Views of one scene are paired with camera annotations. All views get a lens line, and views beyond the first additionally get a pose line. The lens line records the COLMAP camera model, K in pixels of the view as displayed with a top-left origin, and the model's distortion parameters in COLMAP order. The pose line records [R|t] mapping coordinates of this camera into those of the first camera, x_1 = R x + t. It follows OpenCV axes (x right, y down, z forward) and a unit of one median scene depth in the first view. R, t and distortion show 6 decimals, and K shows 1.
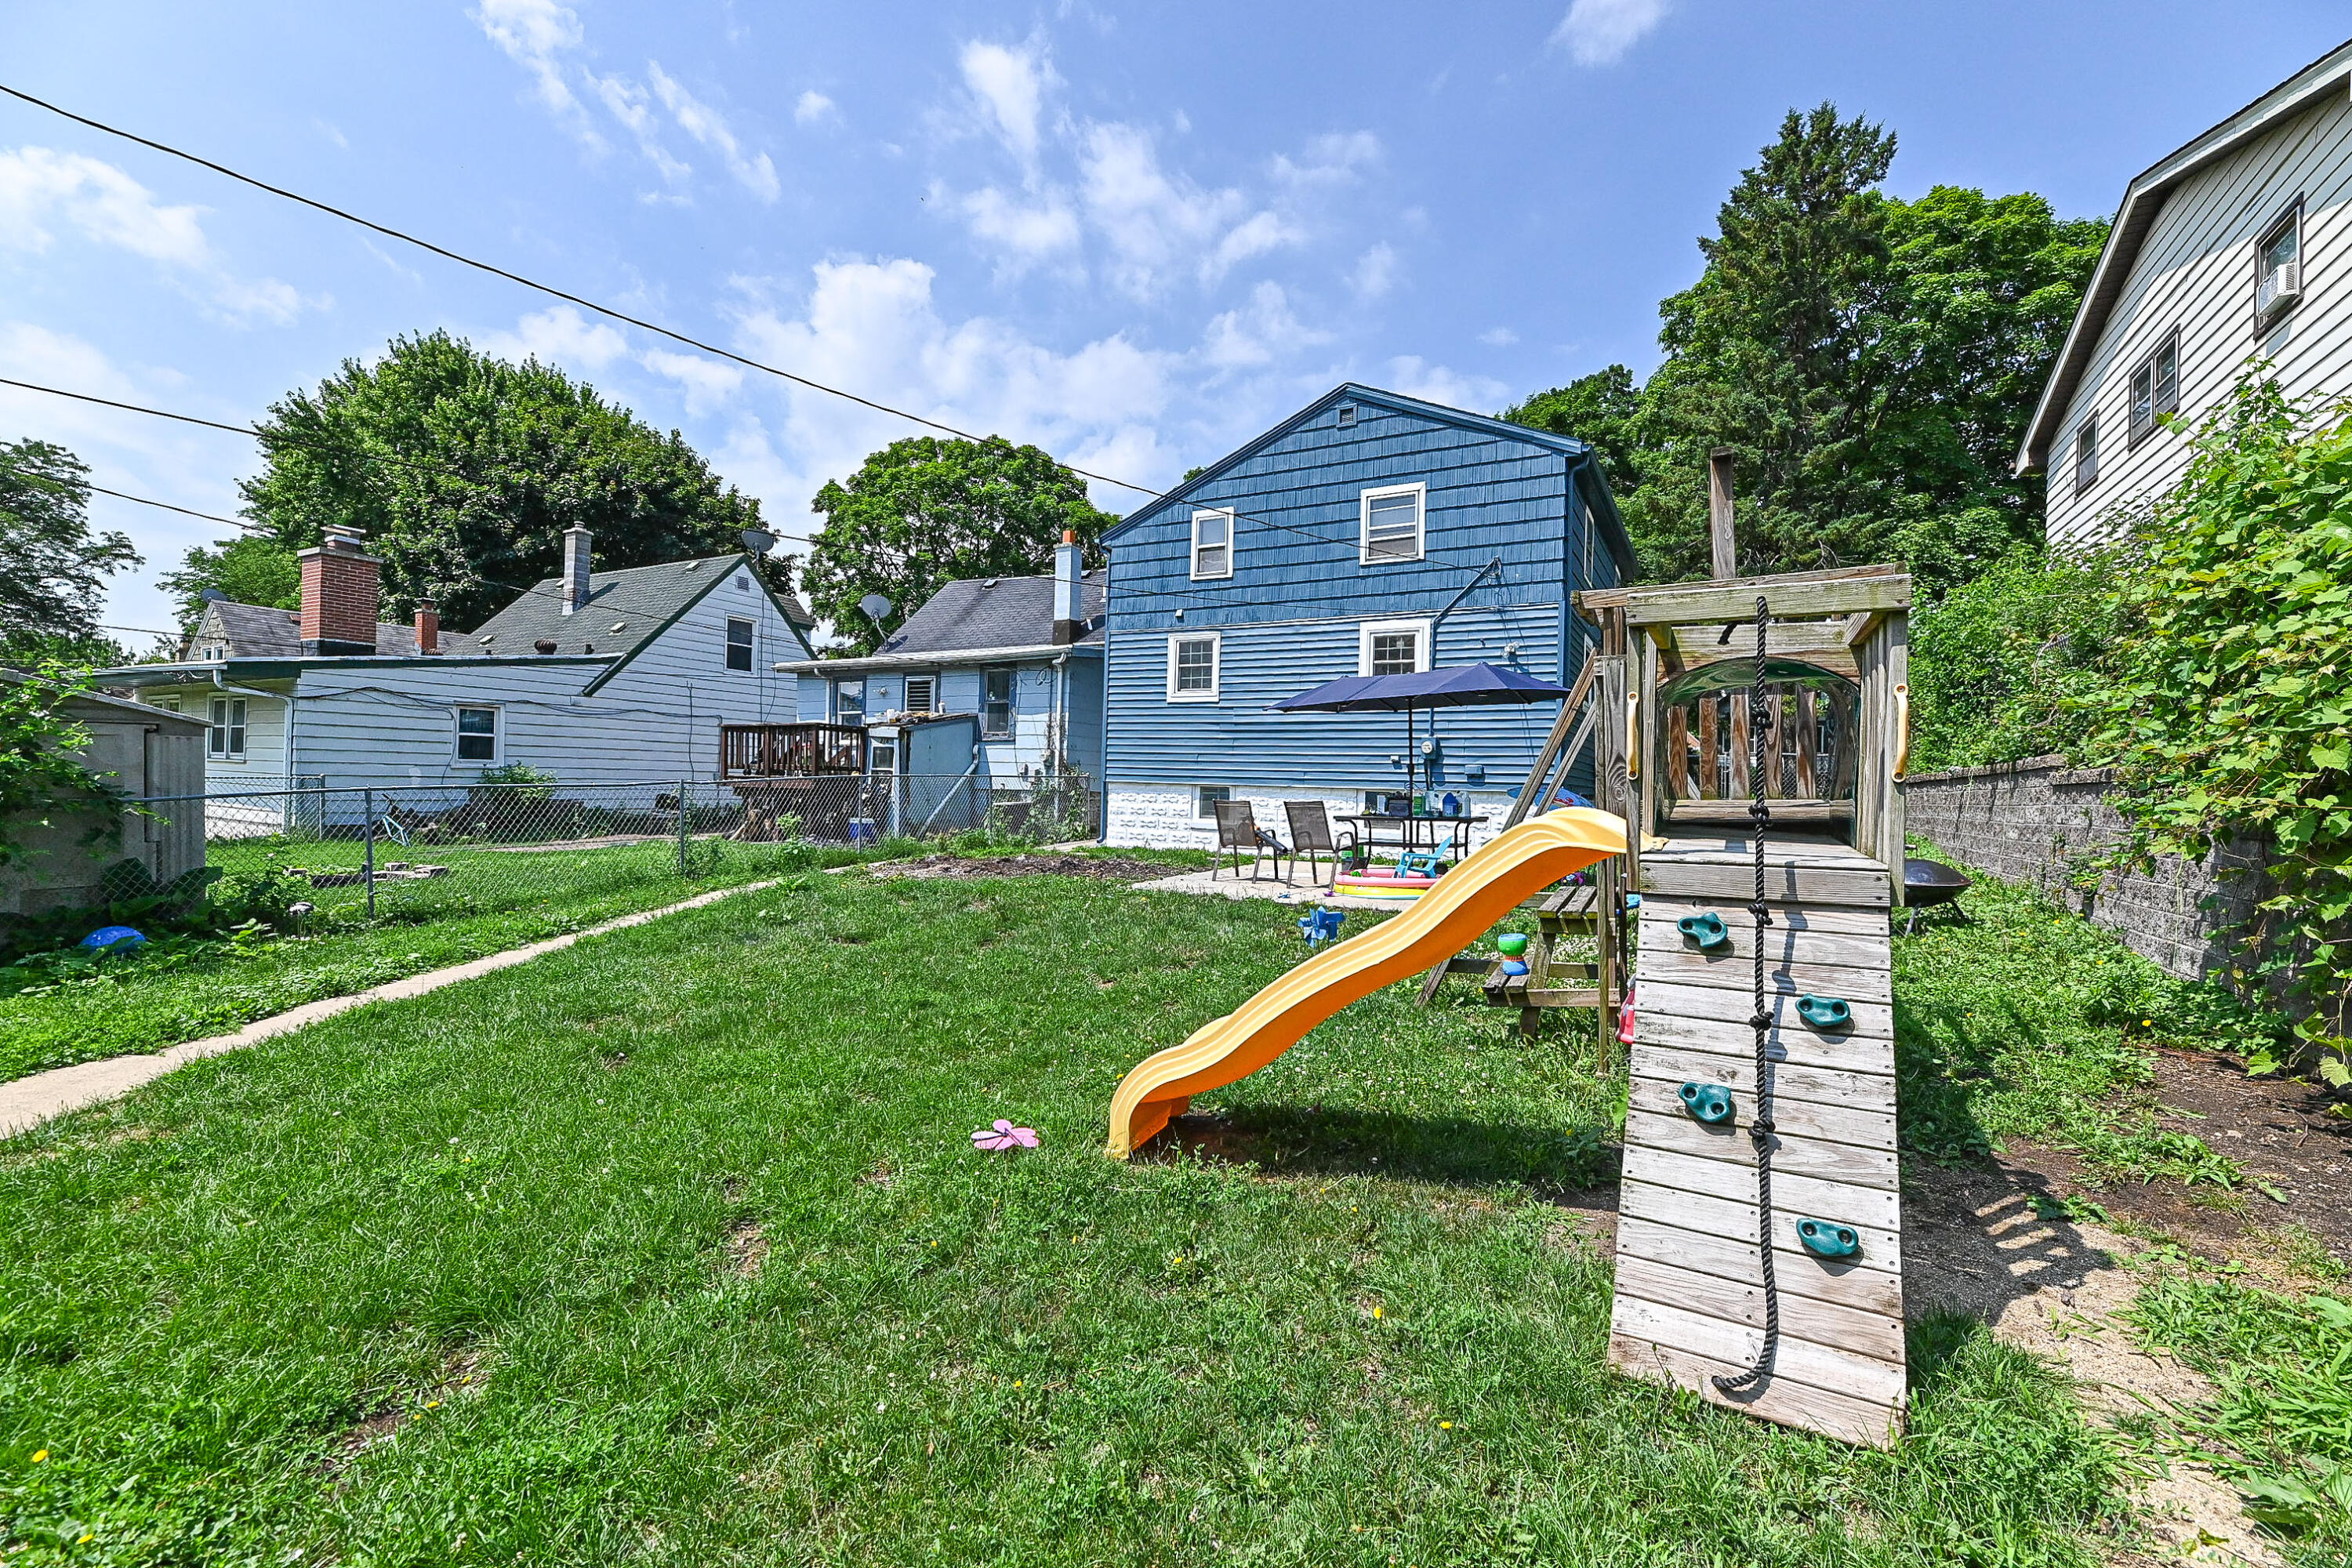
lens RADIAL K [[969.8, 0, 1168.6], [0, 969.8, 778.0], [0, 0, 1]] dist [-0.000333, 0.000498]
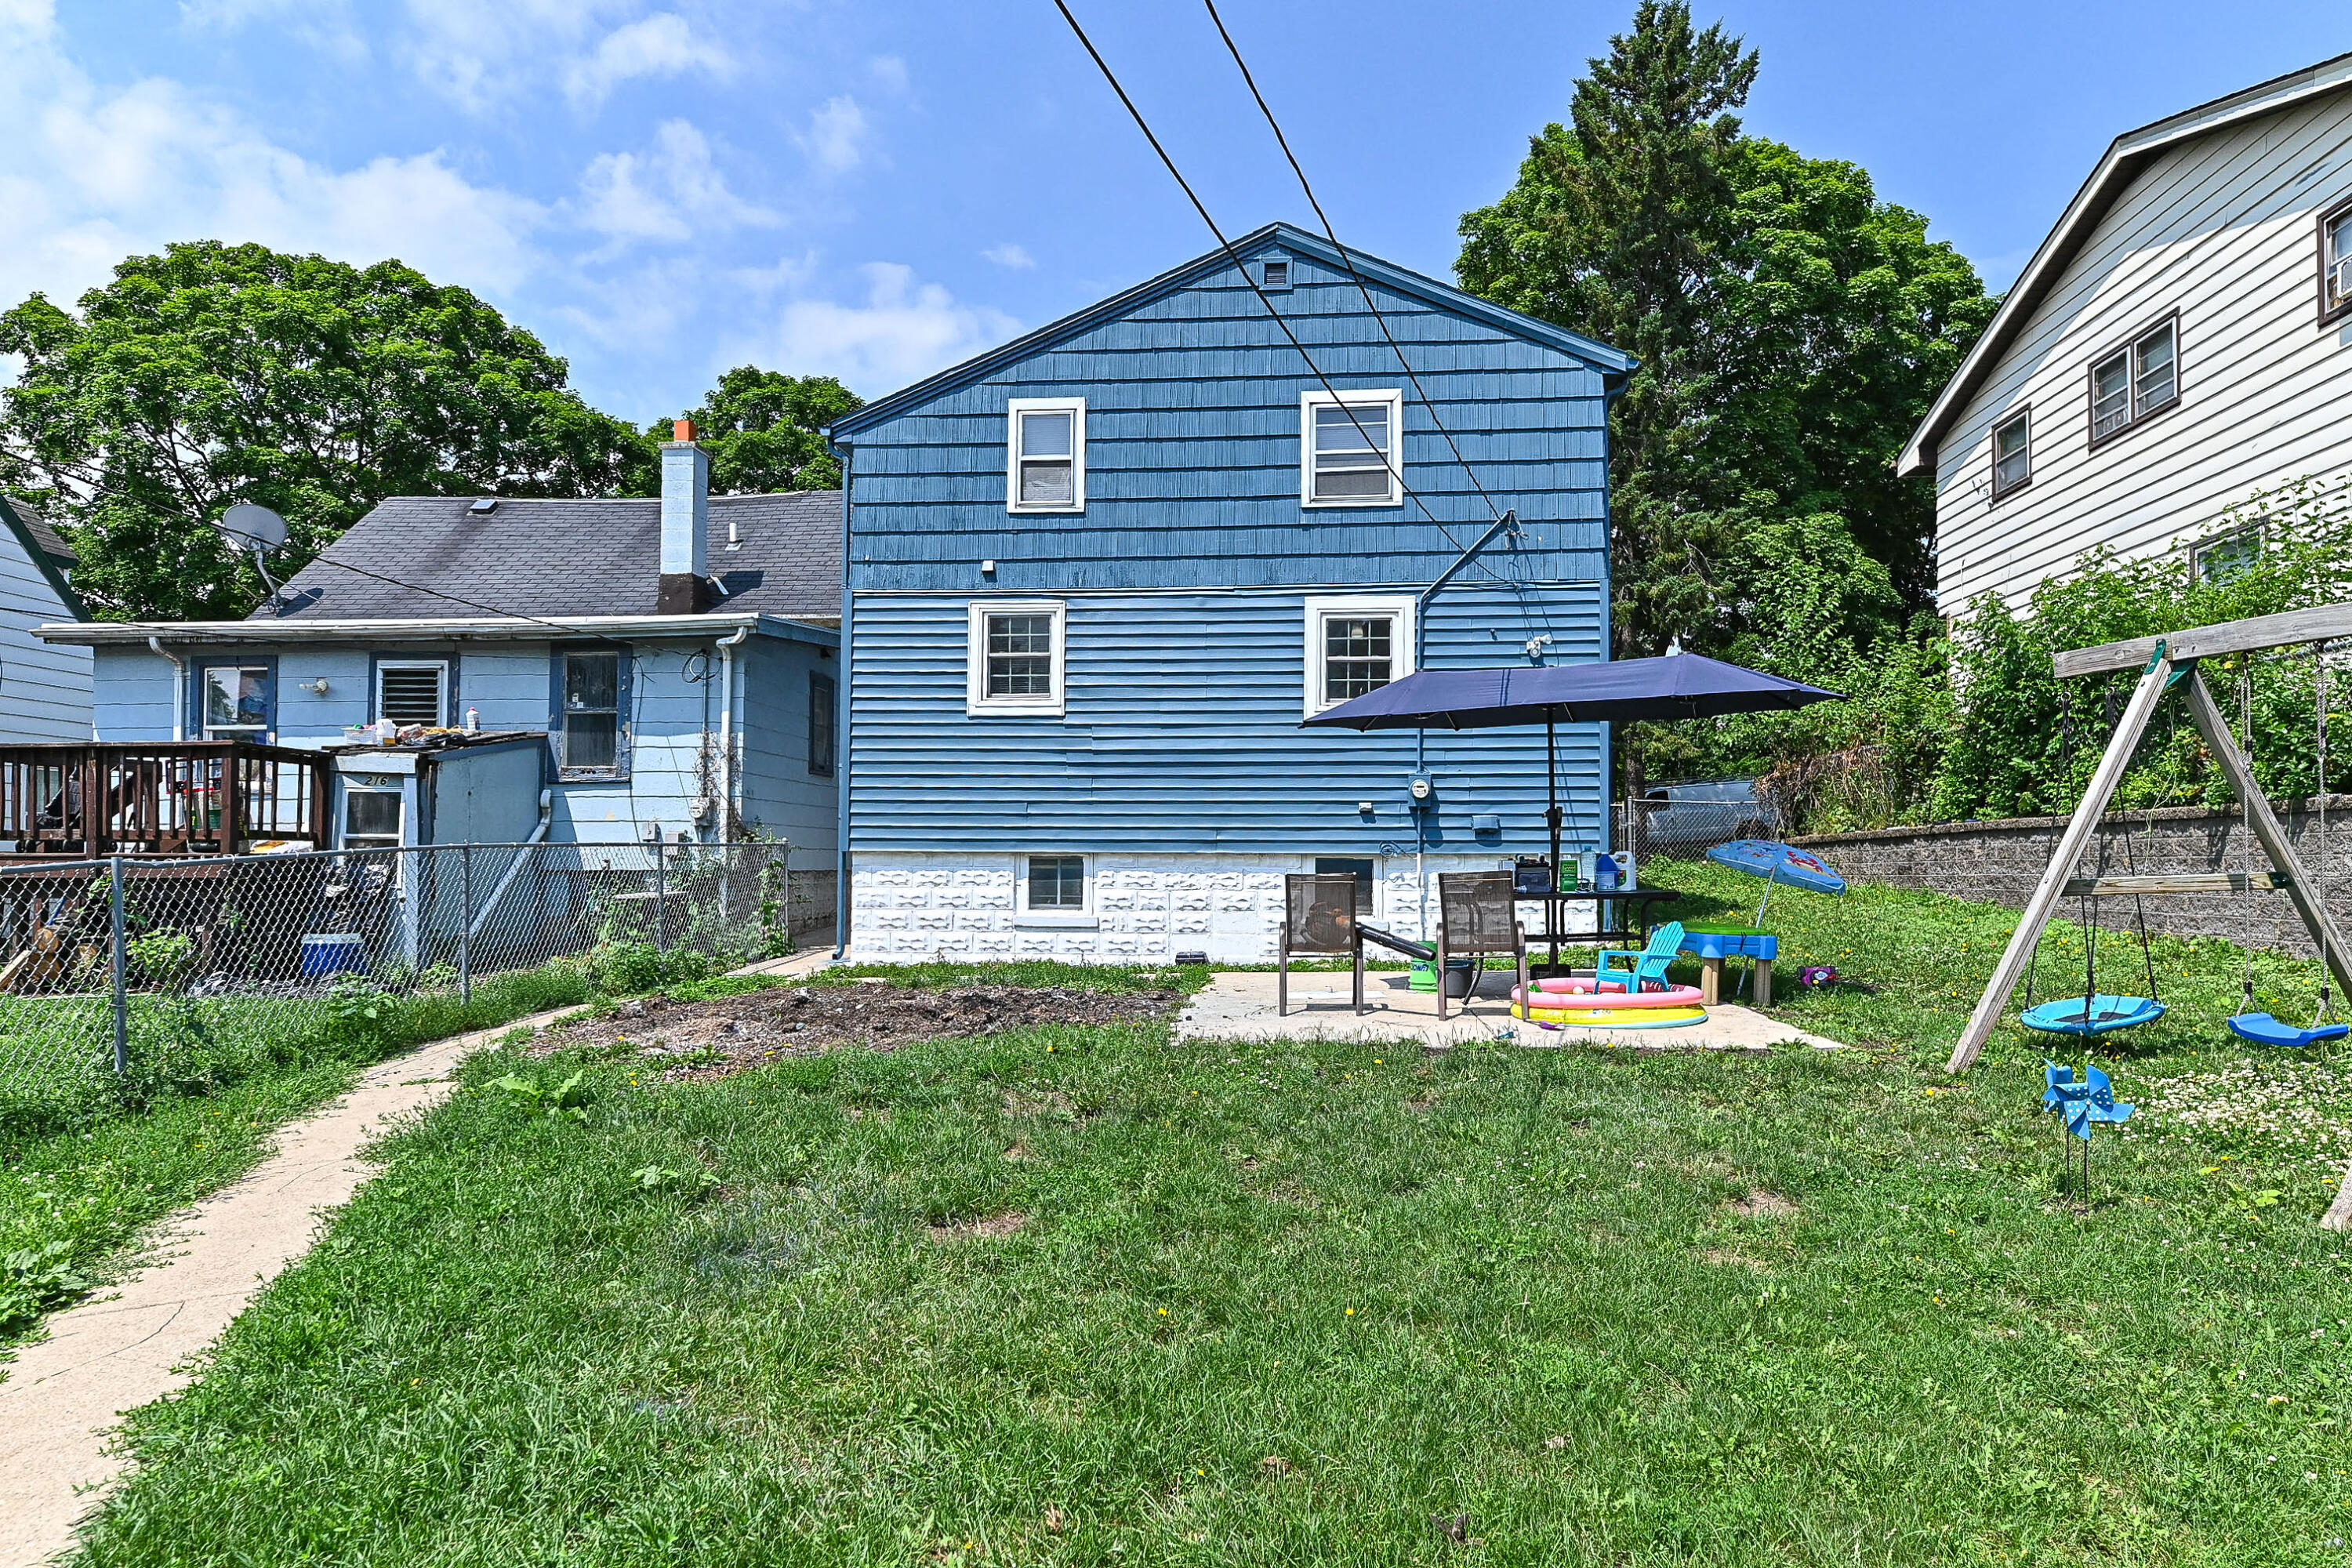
lens RADIAL K [[1344.9, 0, 1189.6], [0, 1344.9, 832.7], [0, 0, 1]] dist [0.016553, -0.003671]
pose [[0.908851, -0.013068, 0.416917, -0.223720], [0.017828, 0.999813, -0.007525, 0.002202], [-0.416741, 0.014272, 0.908913, 0.197850]]
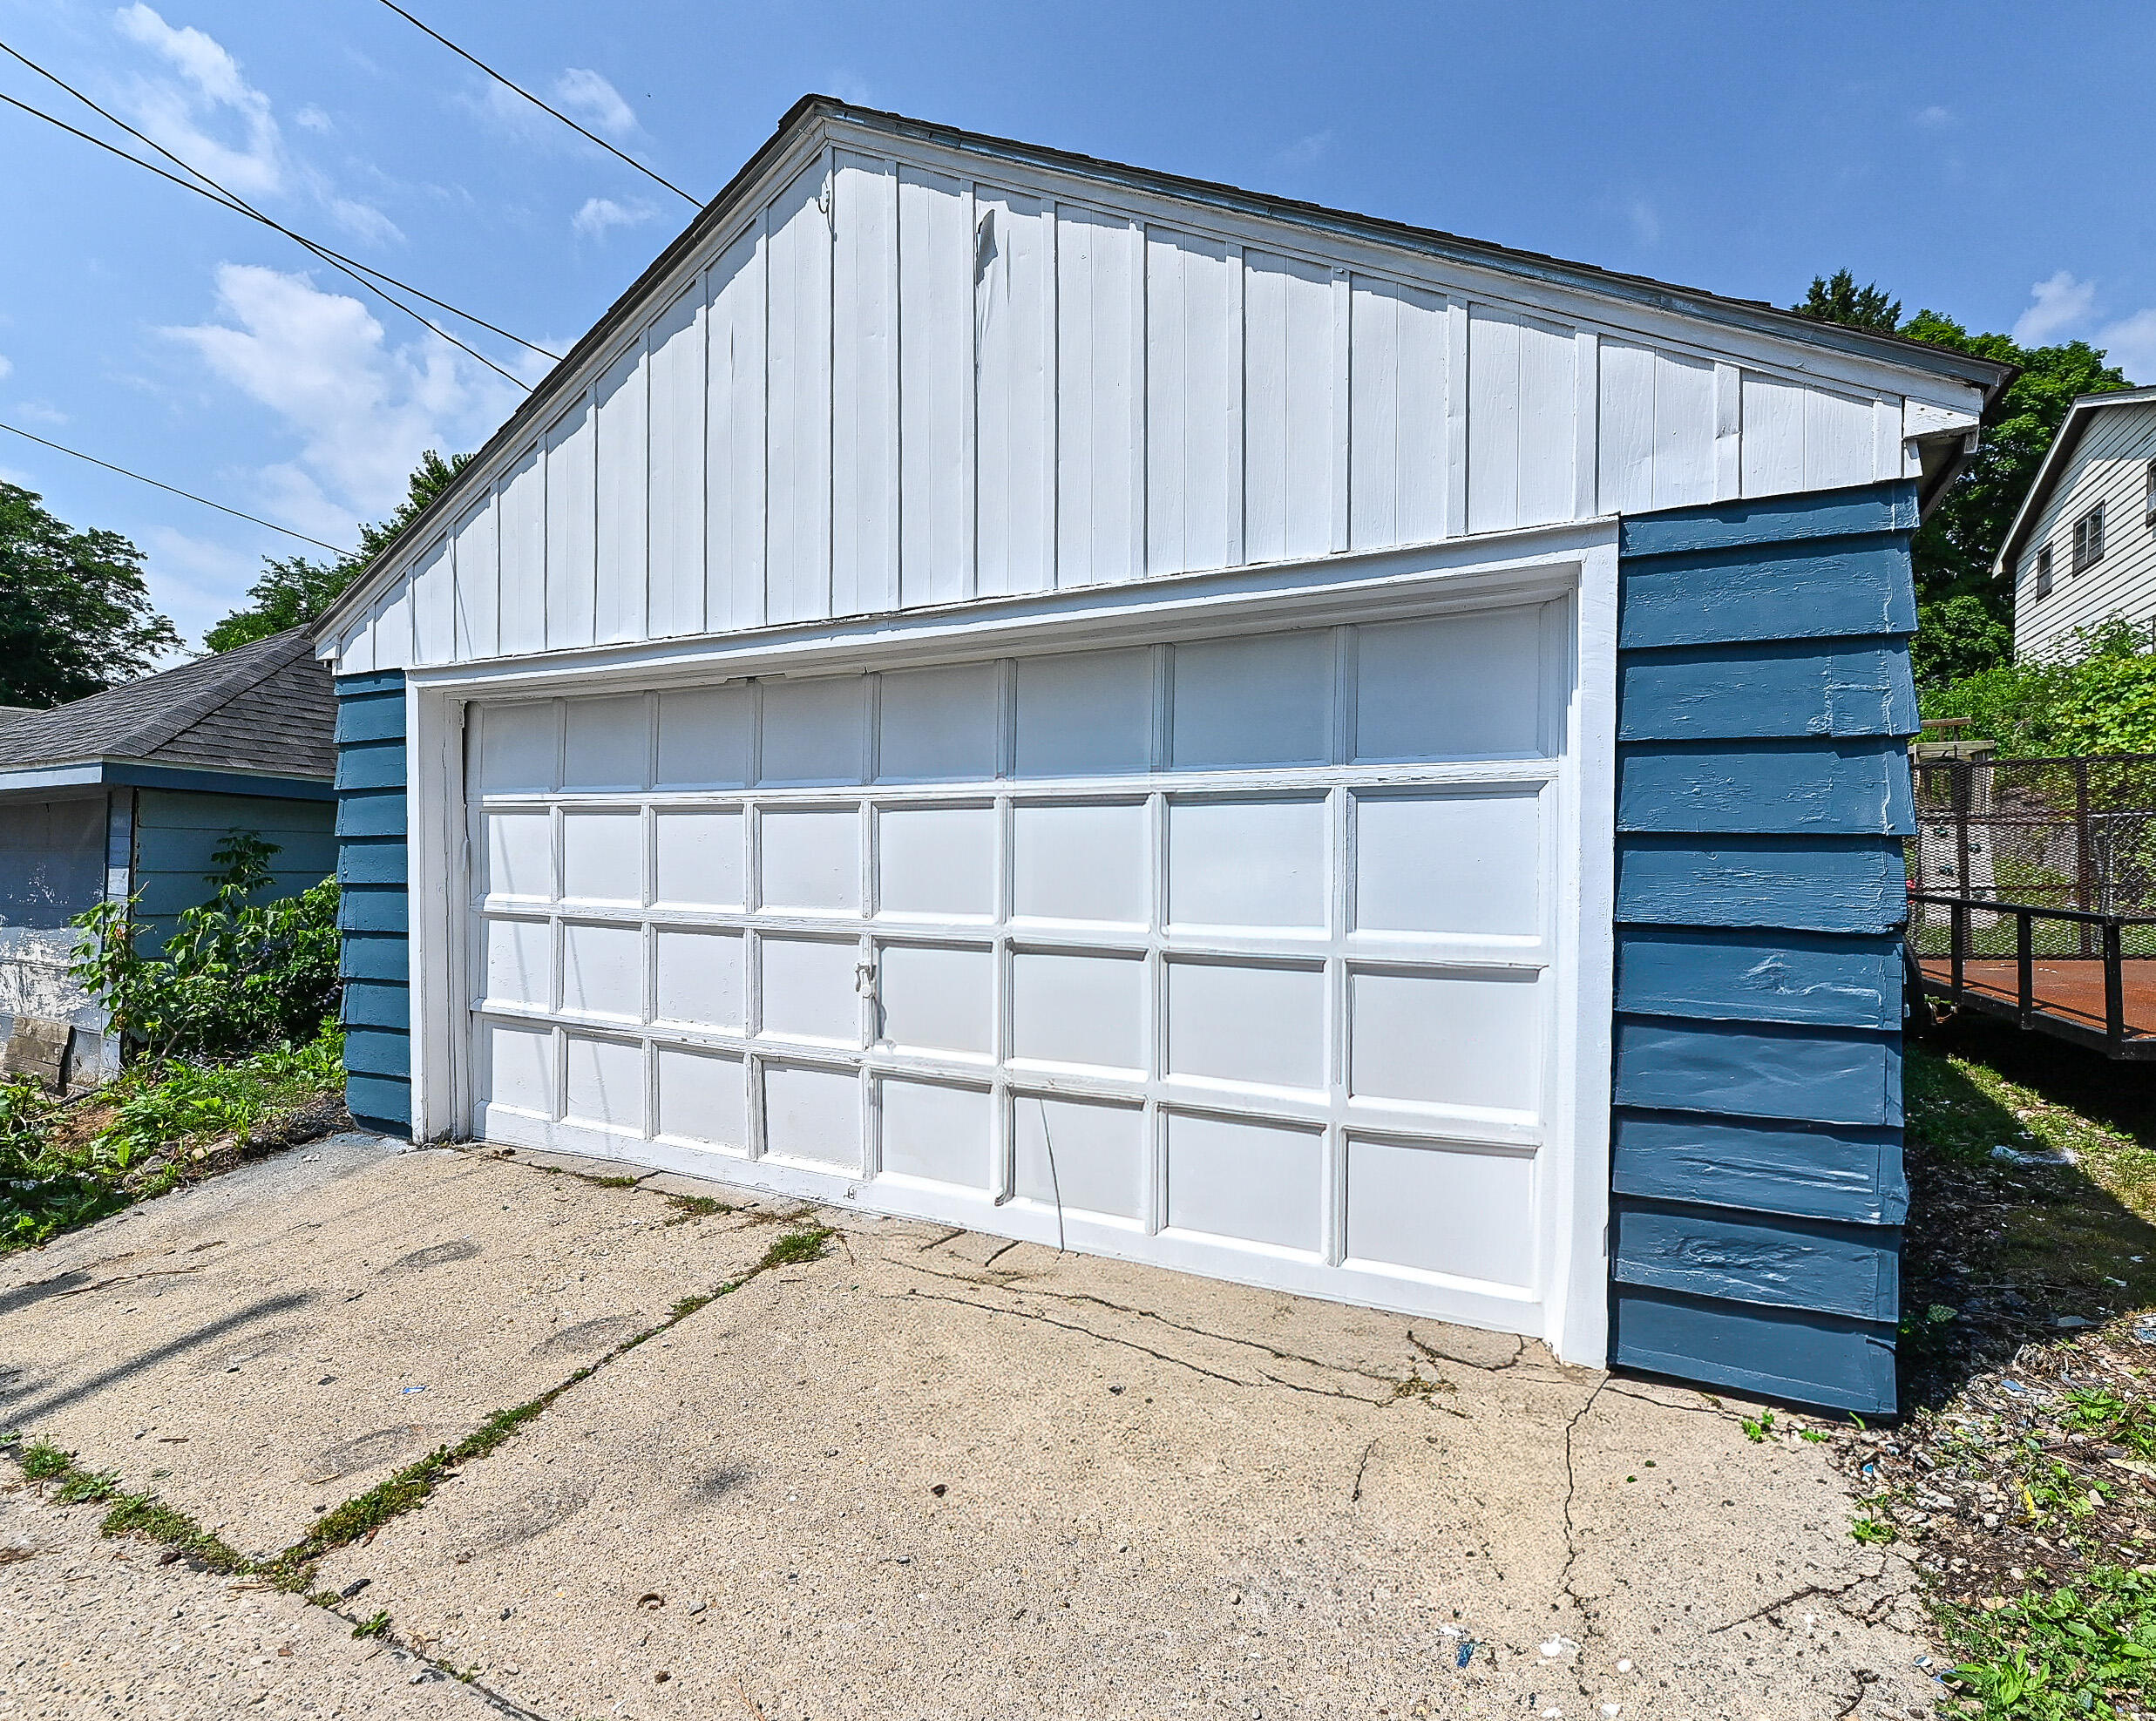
lens RADIAL K [[1052.4, 0, 1082.0], [0, 1052.4, 876.1], [0, 0, 1]] dist [-0.006191, -0.000027]
pose [[0.999658, -0.023076, 0.012292, -0.438938], [0.022612, 0.999074, 0.036611, 0.015427], [-0.013125, -0.036320, 0.999254, -0.471928]]
